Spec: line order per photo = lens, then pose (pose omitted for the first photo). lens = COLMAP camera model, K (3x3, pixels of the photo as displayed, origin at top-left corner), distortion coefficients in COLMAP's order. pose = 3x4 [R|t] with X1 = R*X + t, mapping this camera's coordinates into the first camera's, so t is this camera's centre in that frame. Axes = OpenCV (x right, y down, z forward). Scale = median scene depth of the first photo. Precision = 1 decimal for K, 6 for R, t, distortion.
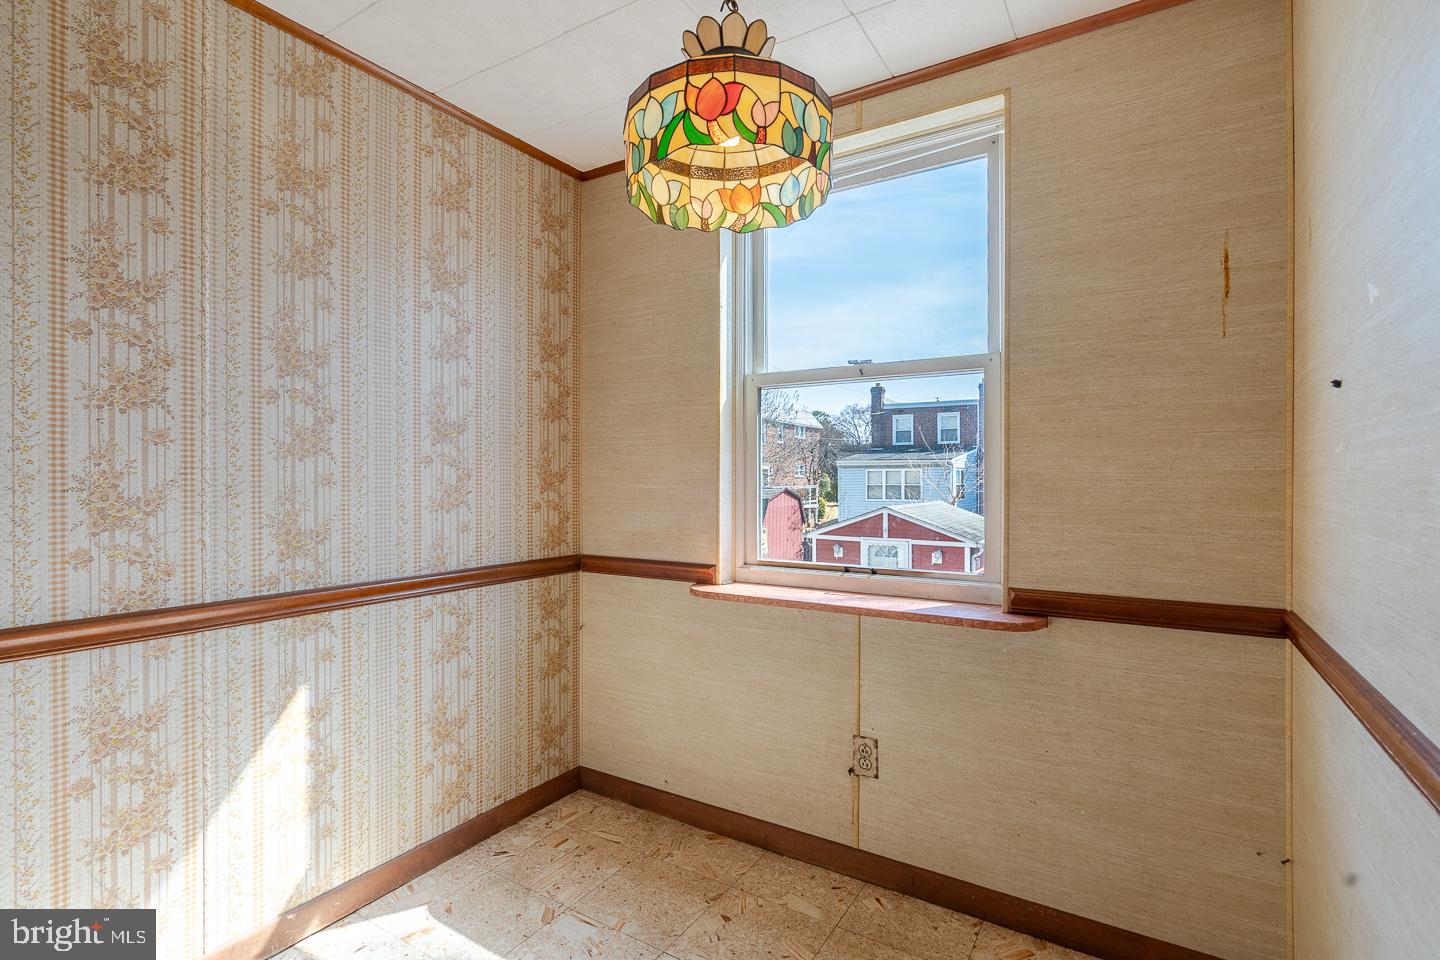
lens RADIAL K [[665.4, 0, 667.7], [0, 665.4, 477.8], [0, 0, 1]] dist [-0.002059, 0.000096]
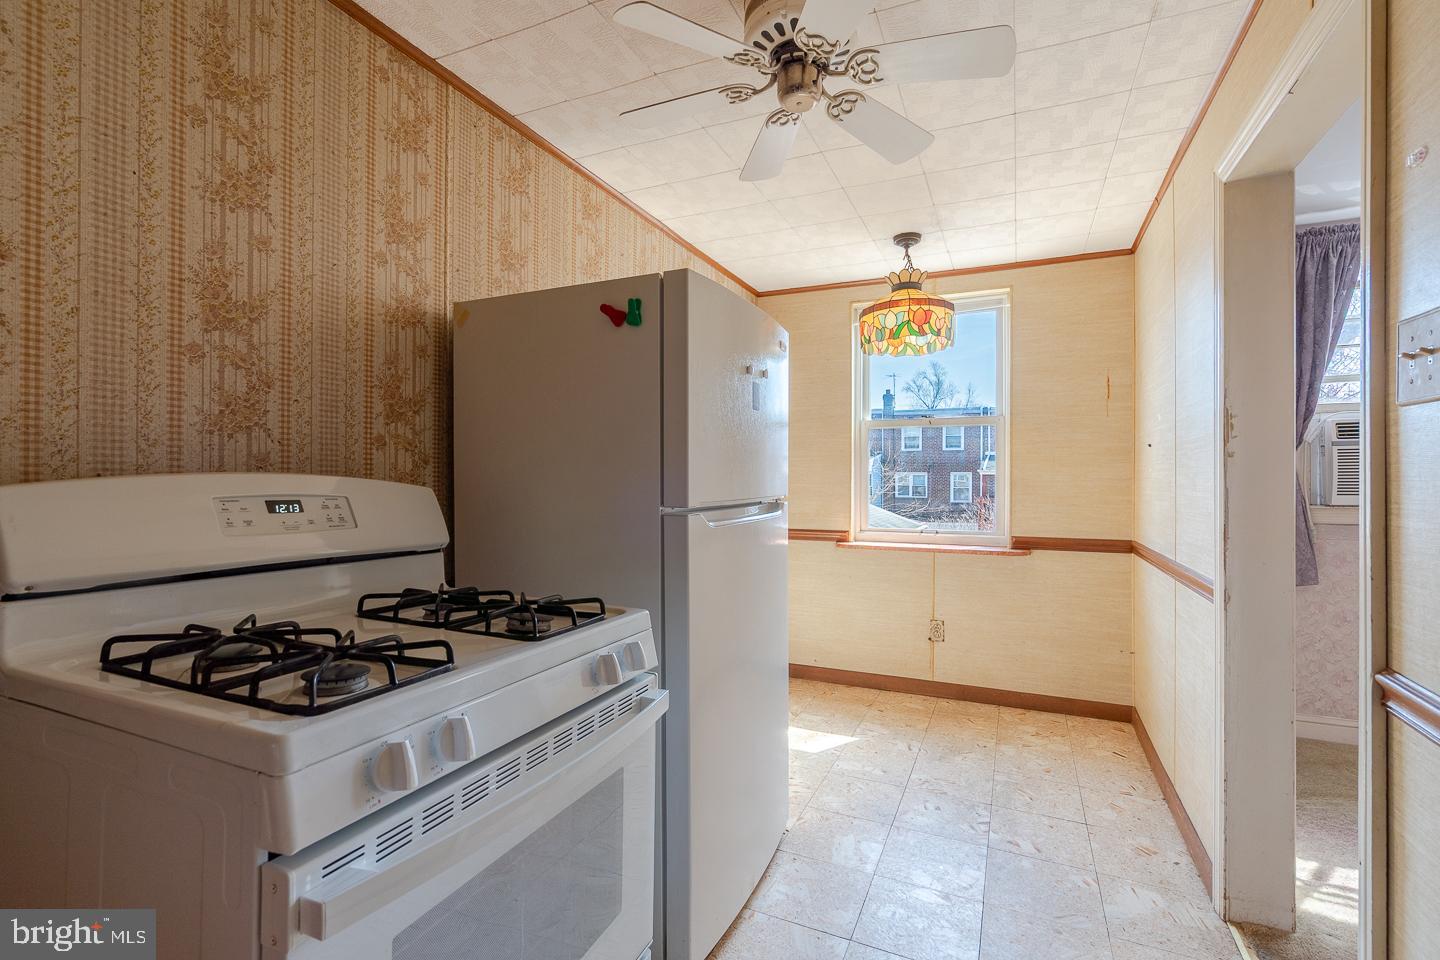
lens RADIAL K [[669.0, 0, 717.9], [0, 669.0, 477.6], [0, 0, 1]] dist [-0.000085, 0.000253]
pose [[0.979411, 0.003946, 0.201836, -0.289542], [-0.003137, 0.999986, -0.004331, 0.000524], [-0.201851, 0.003608, 0.979410, -0.301307]]
